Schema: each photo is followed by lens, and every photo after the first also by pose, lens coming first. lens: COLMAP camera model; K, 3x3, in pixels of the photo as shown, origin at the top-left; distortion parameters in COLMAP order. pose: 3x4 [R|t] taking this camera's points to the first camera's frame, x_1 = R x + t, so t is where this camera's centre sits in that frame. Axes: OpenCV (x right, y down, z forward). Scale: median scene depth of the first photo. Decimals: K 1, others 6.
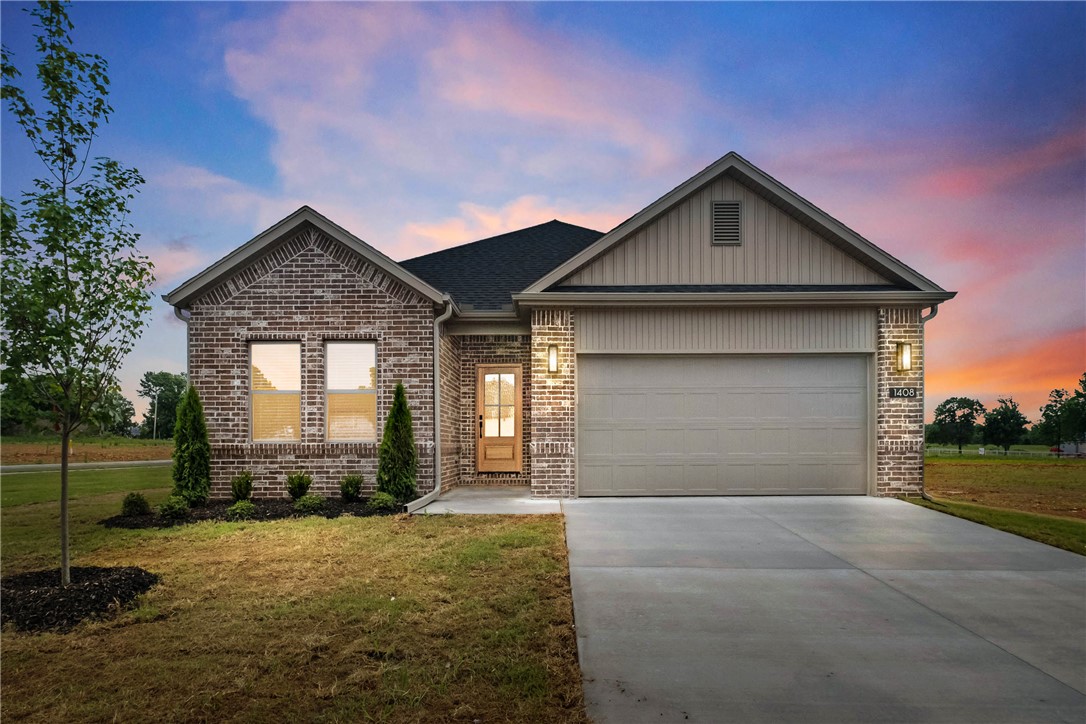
lens RADIAL K [[479.7, 0, 543.0], [0, 479.7, 362.0], [0, 0, 1]] dist [-0.001589, -0.000581]
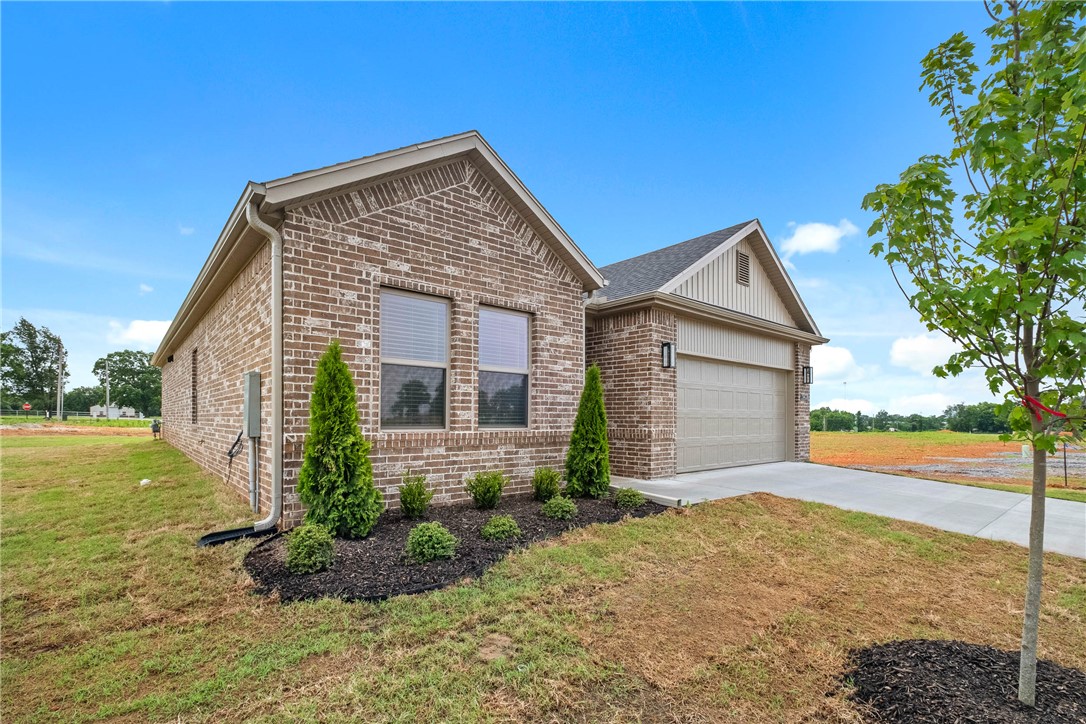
lens RADIAL K [[479.7, 0, 543.0], [0, 479.7, 362.0], [0, 0, 1]] dist [-0.001589, -0.000581]
pose [[0.756950, 0.087010, 0.647655, -0.887904], [-0.082623, 0.995885, -0.037228, 0.072932], [-0.648229, -0.025332, 0.761024, 0.313547]]
